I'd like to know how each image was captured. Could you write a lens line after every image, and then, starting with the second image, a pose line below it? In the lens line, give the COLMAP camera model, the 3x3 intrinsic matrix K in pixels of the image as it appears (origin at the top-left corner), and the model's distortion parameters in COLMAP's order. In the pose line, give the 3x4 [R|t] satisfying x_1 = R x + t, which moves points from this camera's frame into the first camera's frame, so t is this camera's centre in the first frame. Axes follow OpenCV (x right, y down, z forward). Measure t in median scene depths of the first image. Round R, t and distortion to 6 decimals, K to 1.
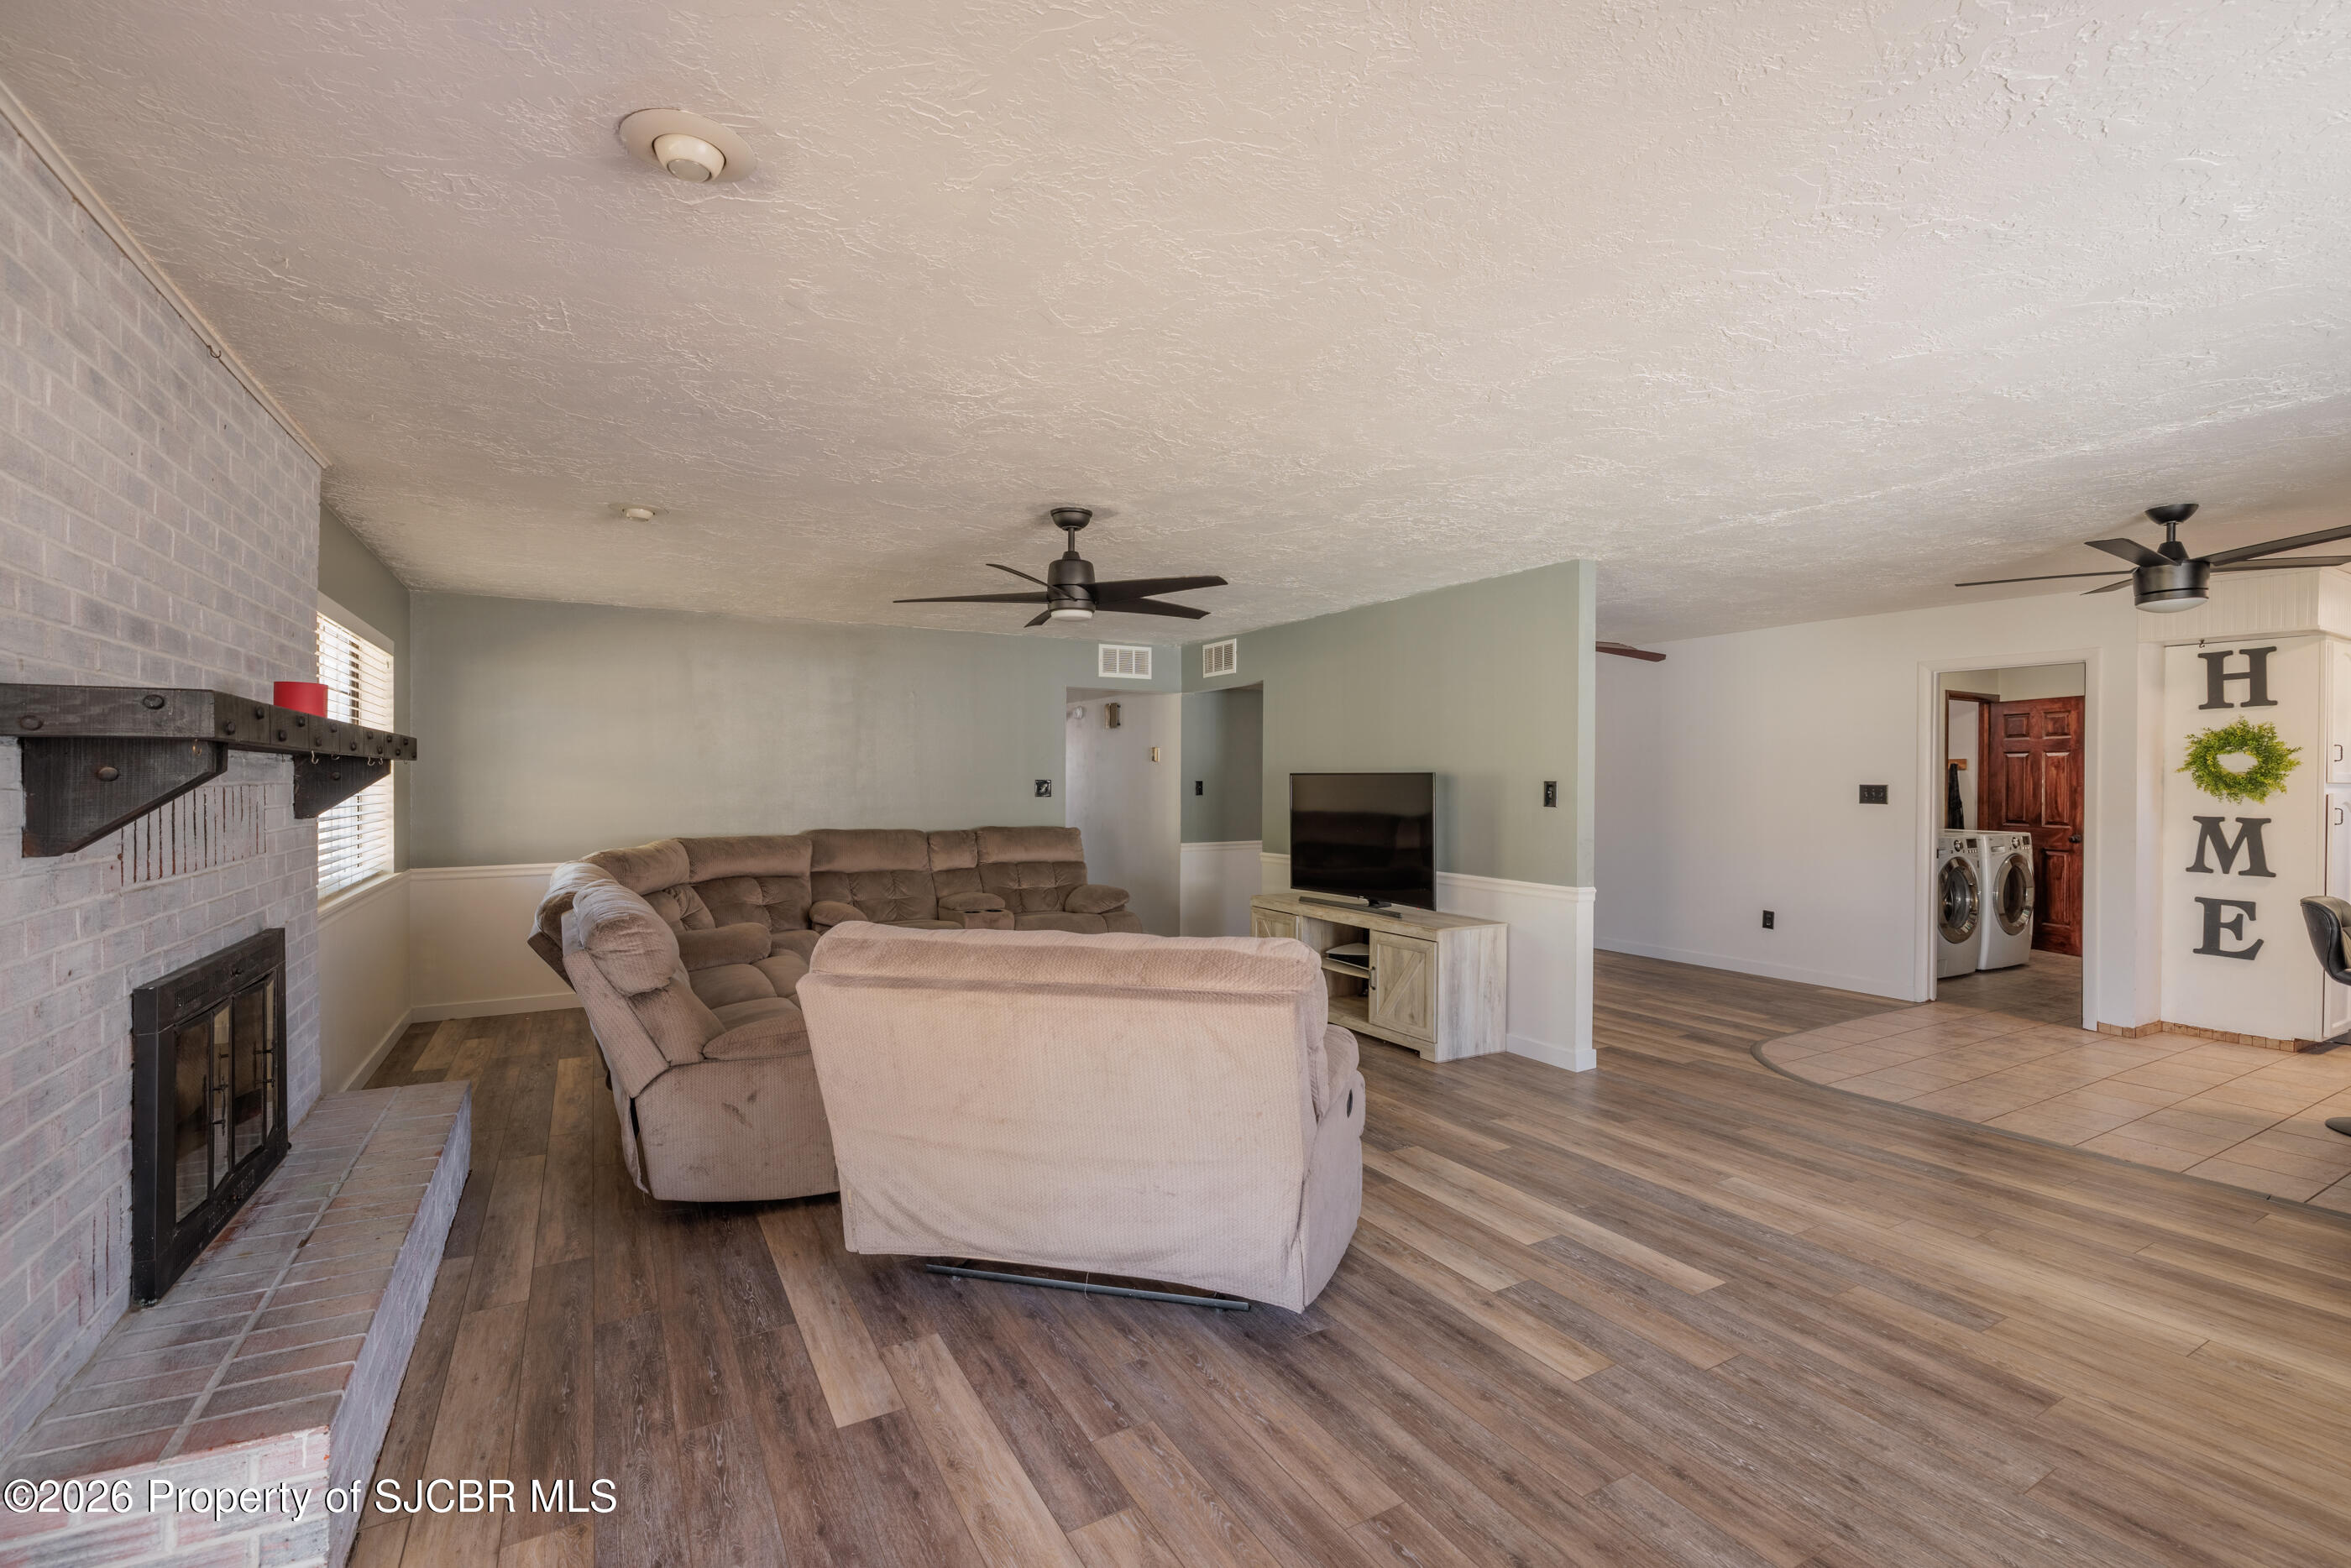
lens RADIAL K [[1037.8, 0, 1176.8], [0, 1037.8, 785.5], [0, 0, 1]] dist [-0.000907, 0.000089]
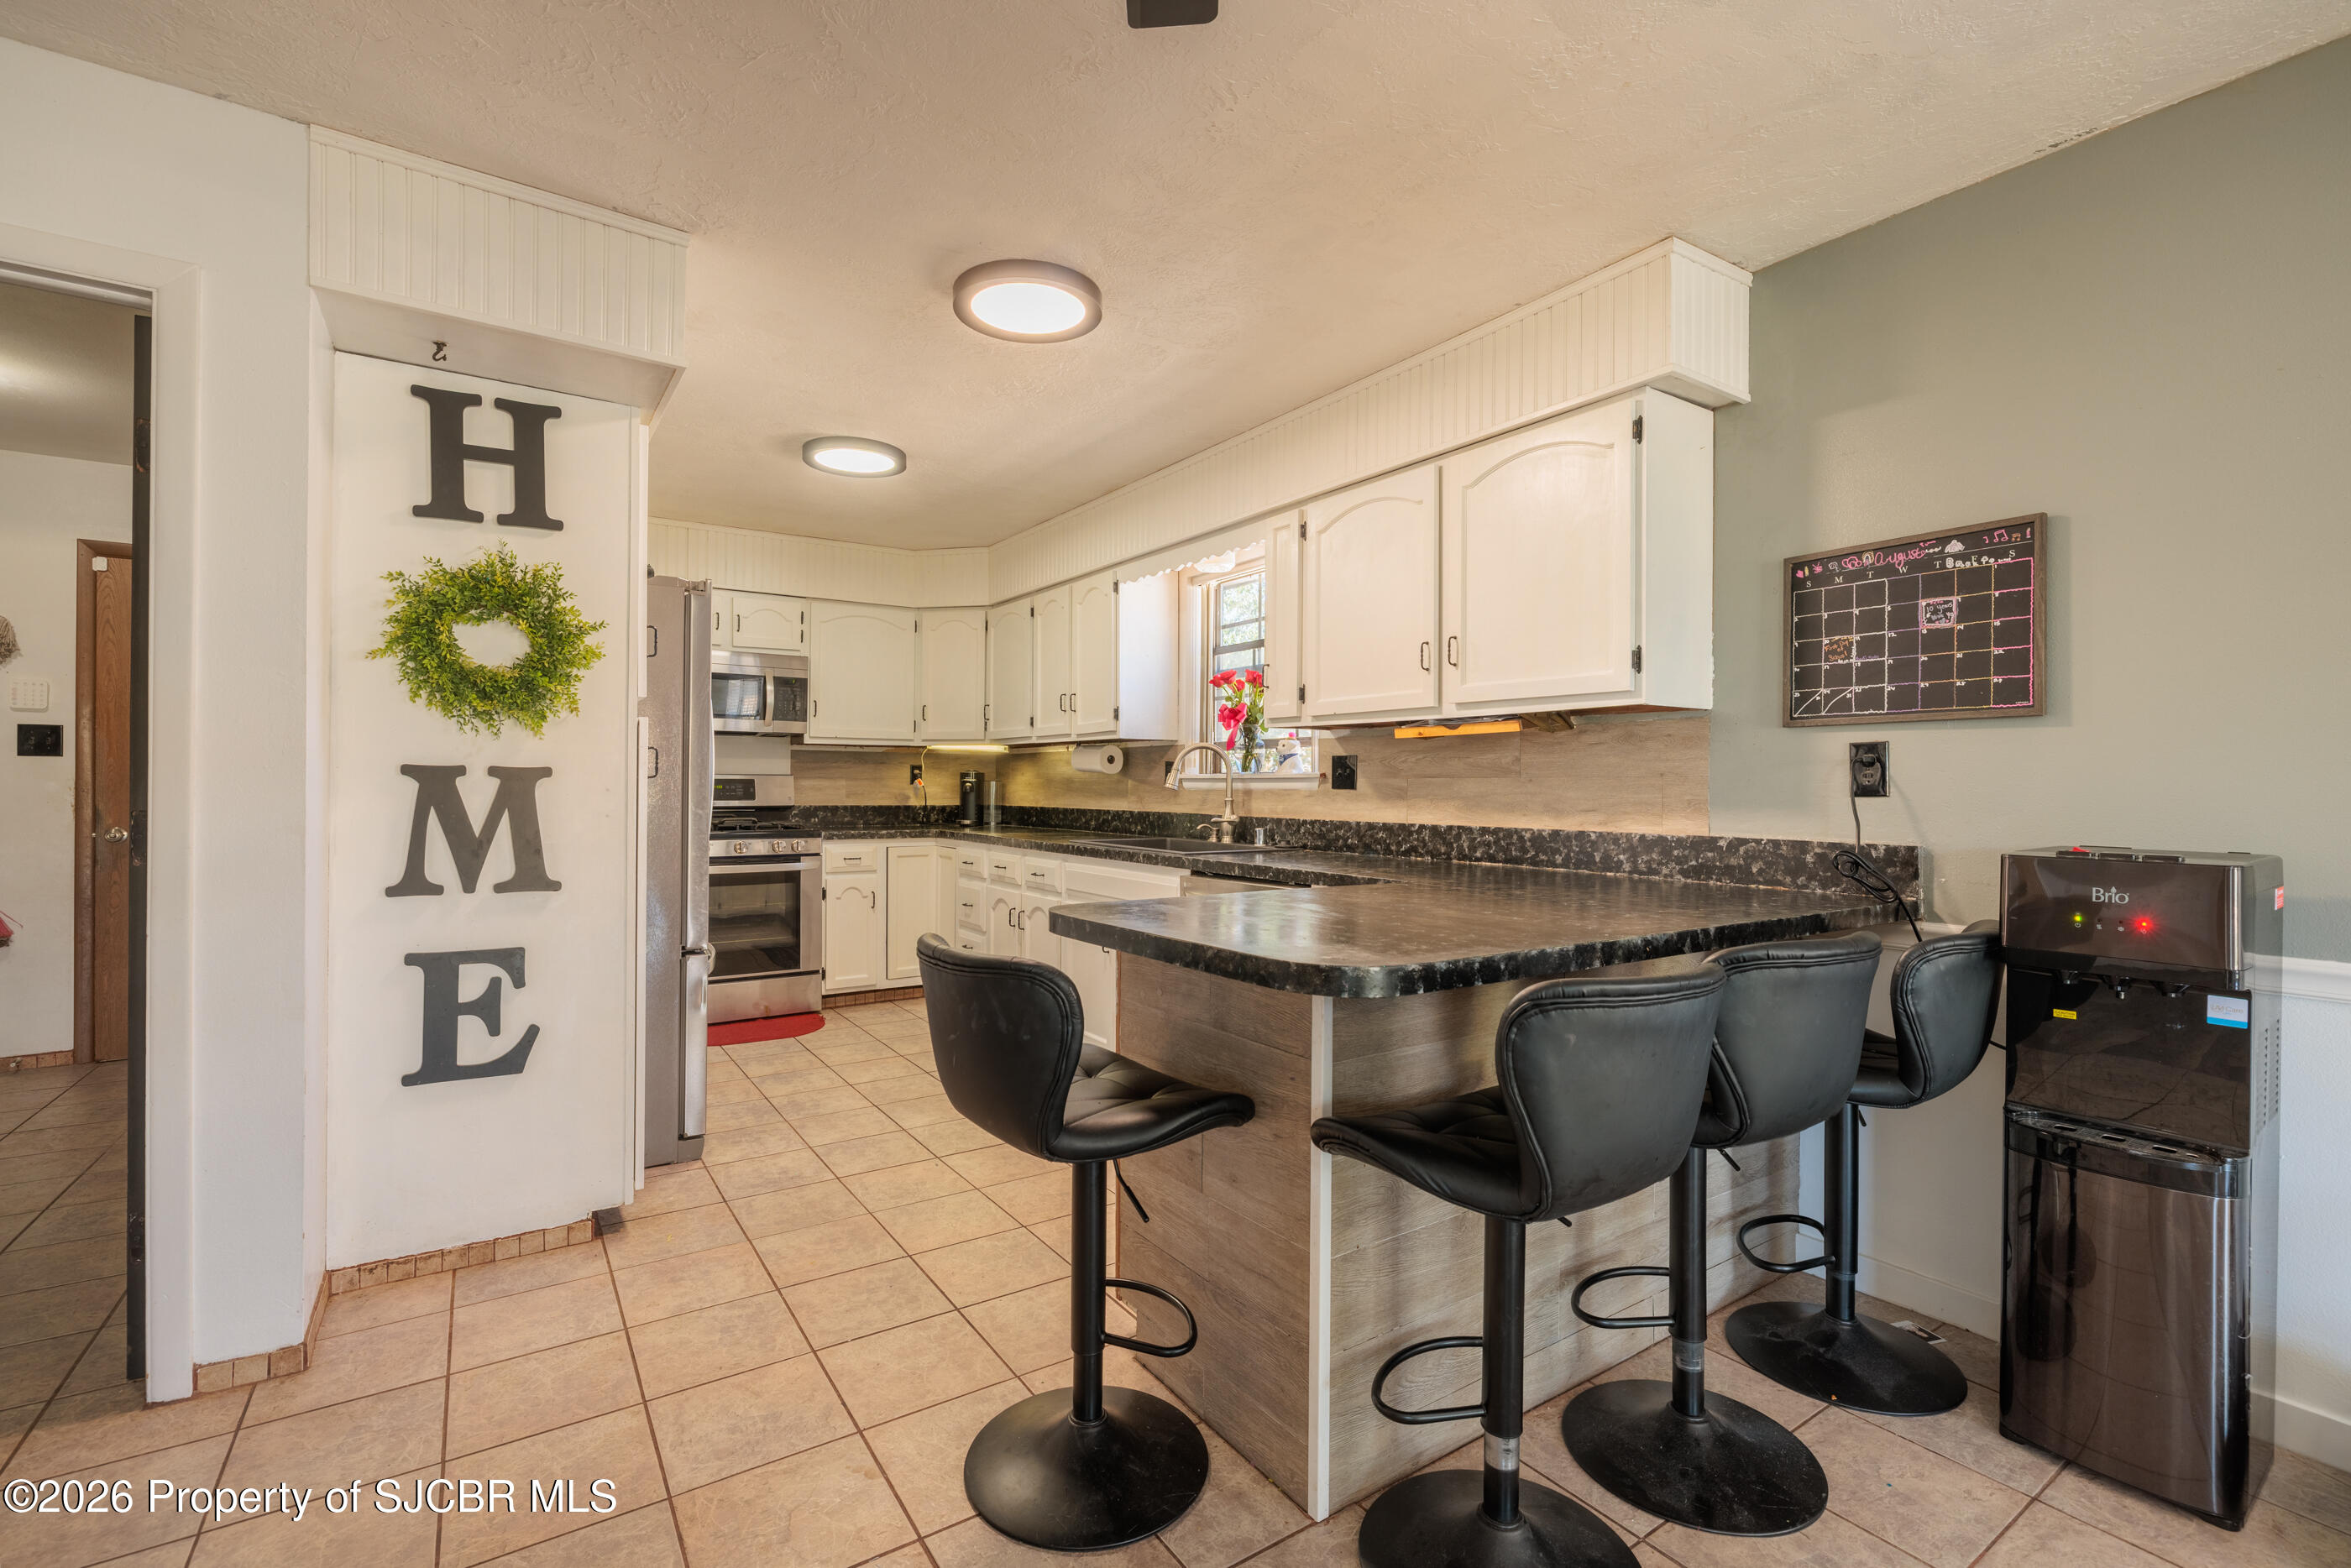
lens RADIAL K [[1037.8, 0, 1178.6], [0, 1037.8, 776.3], [0, 0, 1]] dist [-0.000907, 0.000089]
pose [[-0.073605, -0.002958, 0.997283, 0.545615], [-0.001815, 0.999994, 0.002832, 0.033244], [-0.997286, -0.001601, -0.073610, 0.730664]]
